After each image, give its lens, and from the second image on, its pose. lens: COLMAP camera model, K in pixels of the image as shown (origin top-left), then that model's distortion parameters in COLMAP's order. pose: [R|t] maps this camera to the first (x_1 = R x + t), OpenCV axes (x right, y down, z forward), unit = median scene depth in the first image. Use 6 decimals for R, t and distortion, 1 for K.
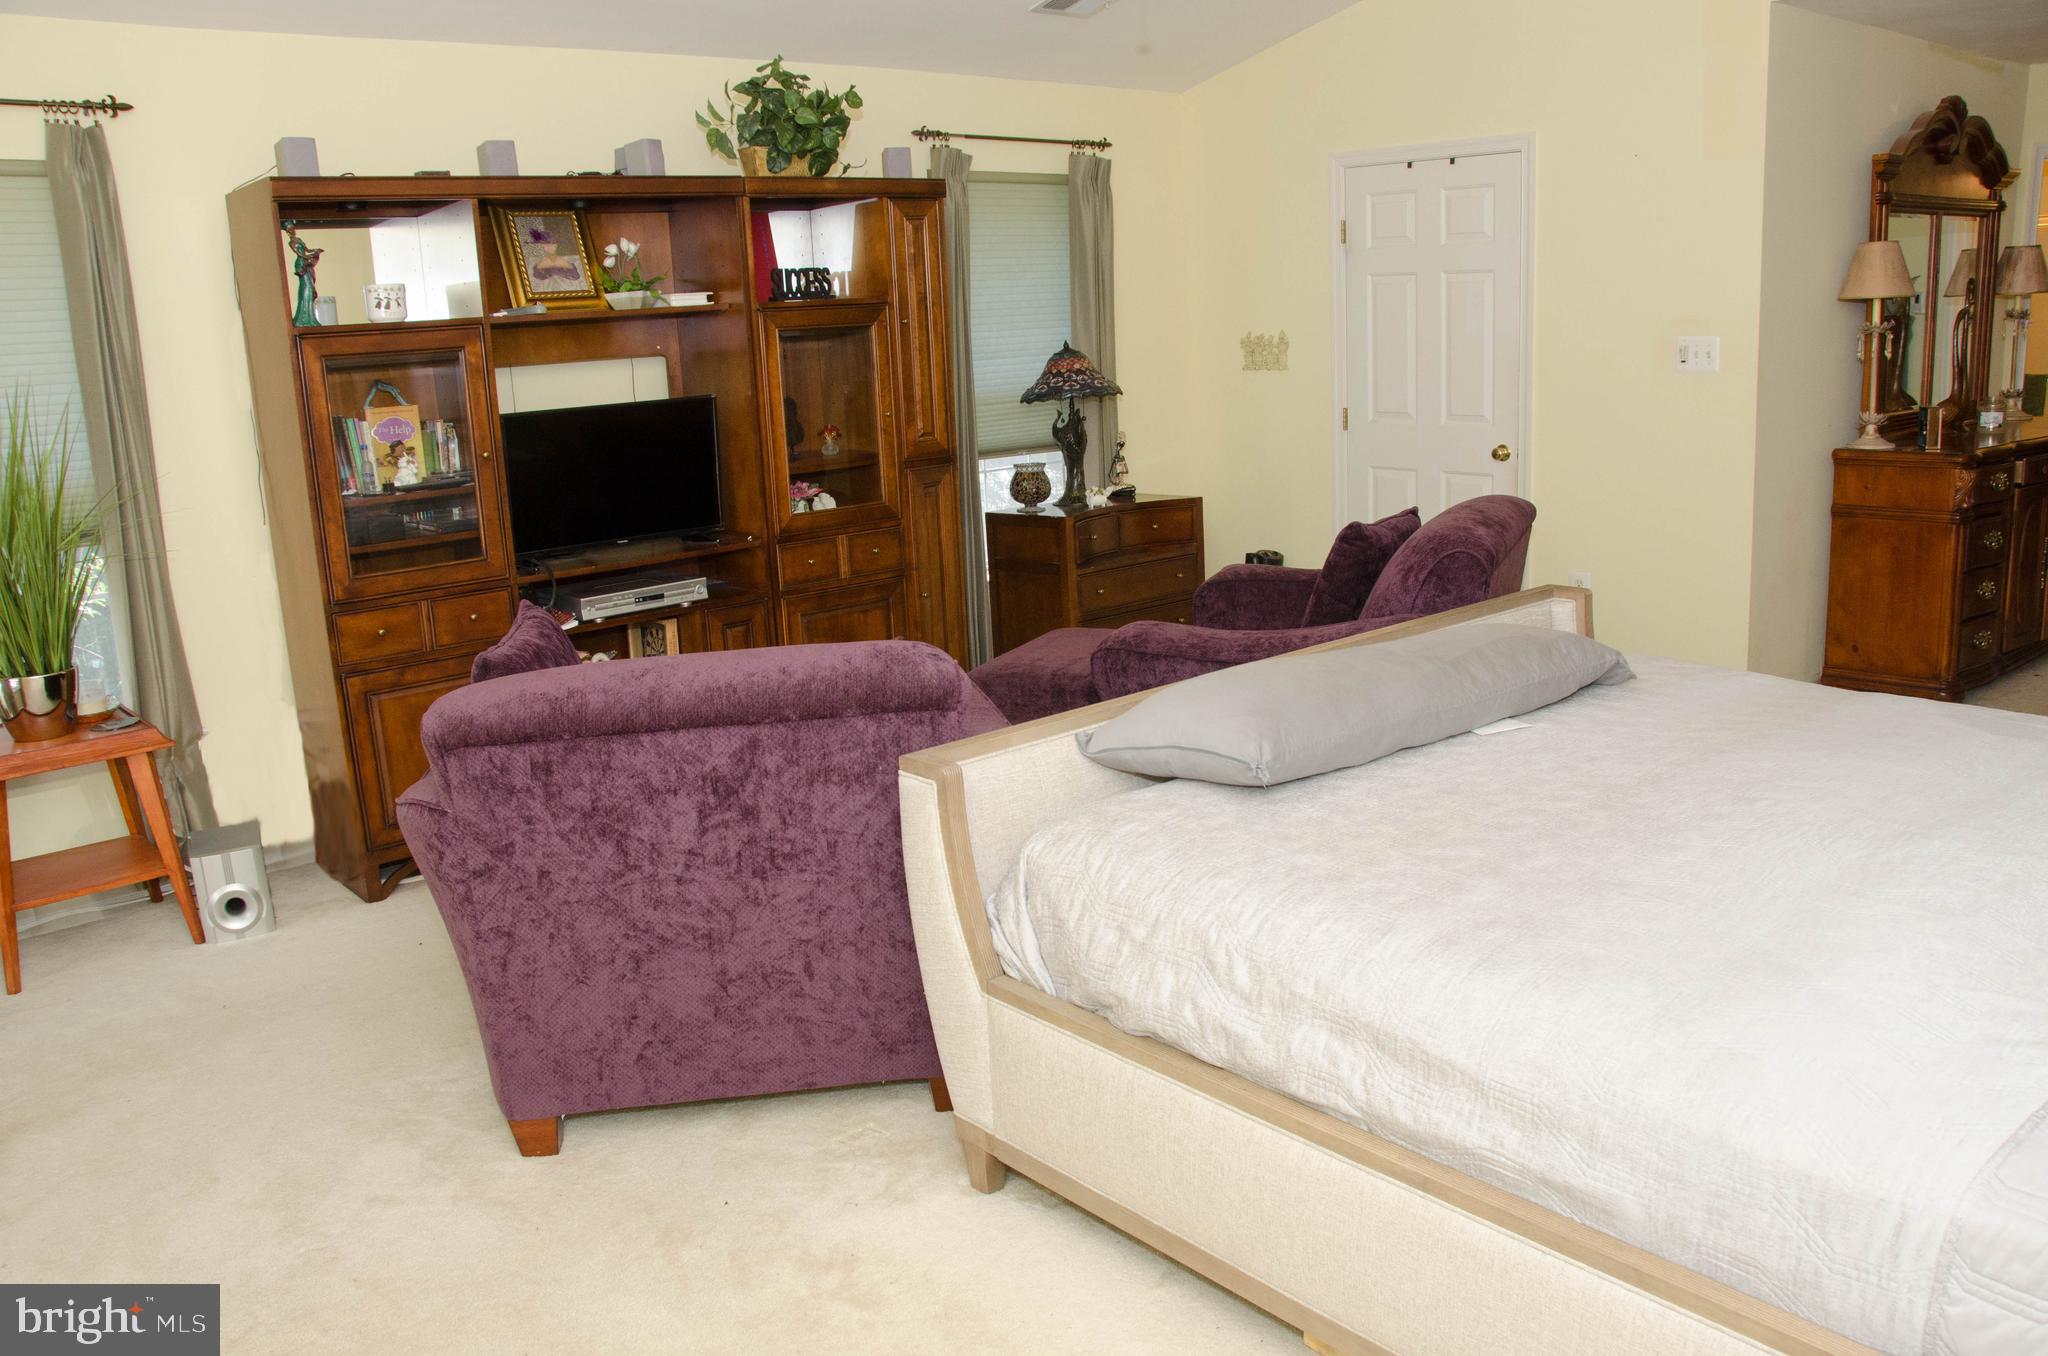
lens RADIAL K [[1598.9, 0, 1024.0], [0, 1598.9, 678.0], [0, 0, 1]] dist [-0.162835, 0.119982]
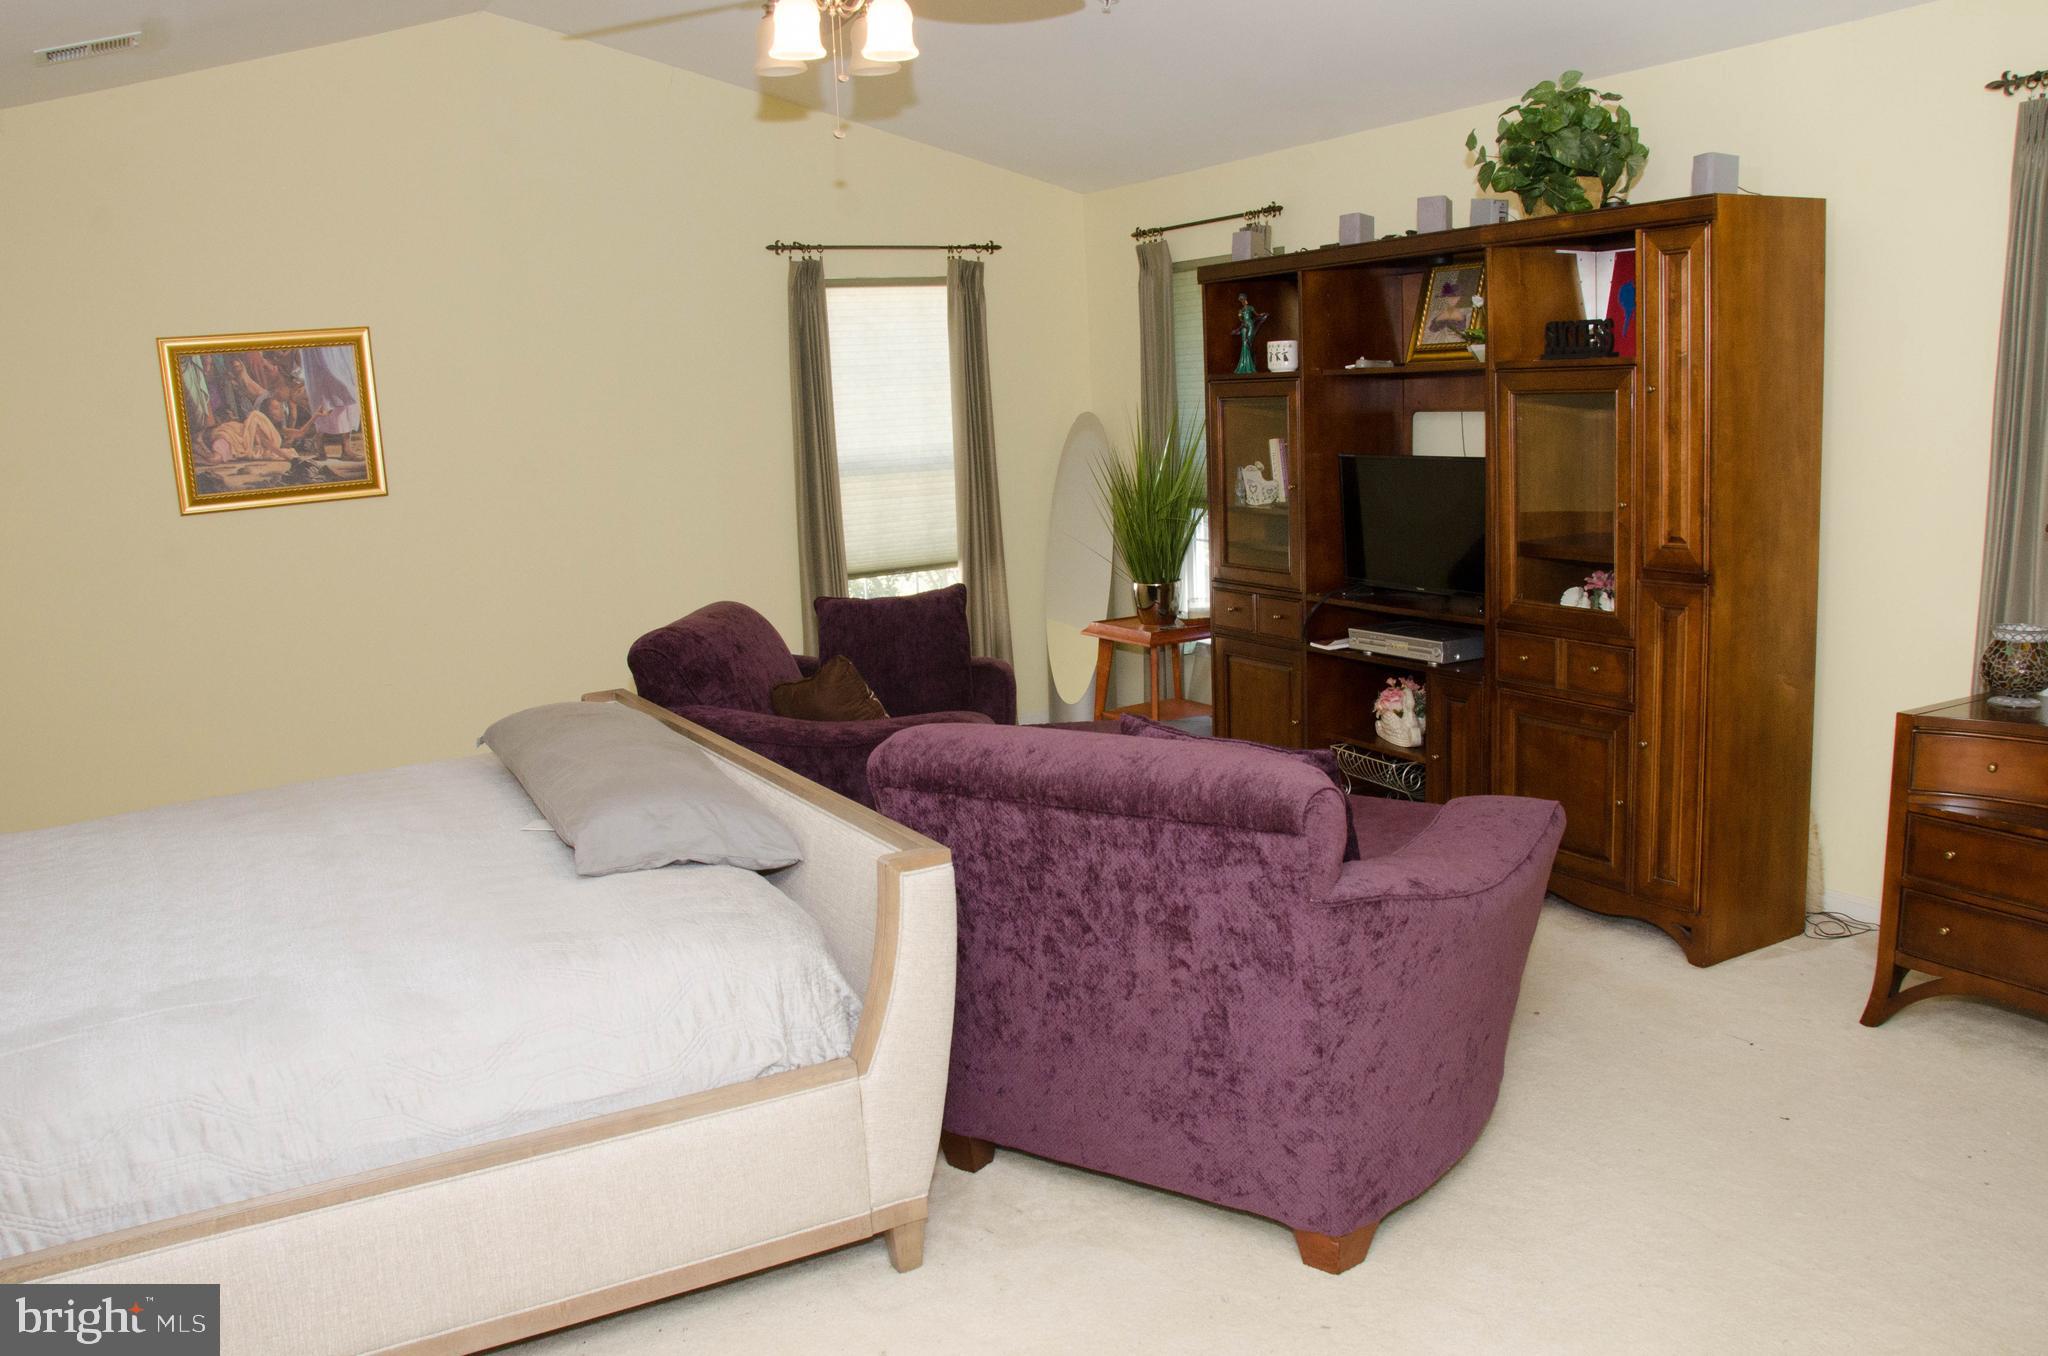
lens RADIAL K [[1616.8, 0, 1024.0], [0, 1616.8, 678.0], [0, 0, 1]] dist [0.005696, 0.006412]
pose [[-0.173624, 0.220735, -0.959756, 0.833461], [-0.189269, 0.948911, 0.252480, -0.253419], [0.966453, 0.225488, -0.122975, 0.906964]]
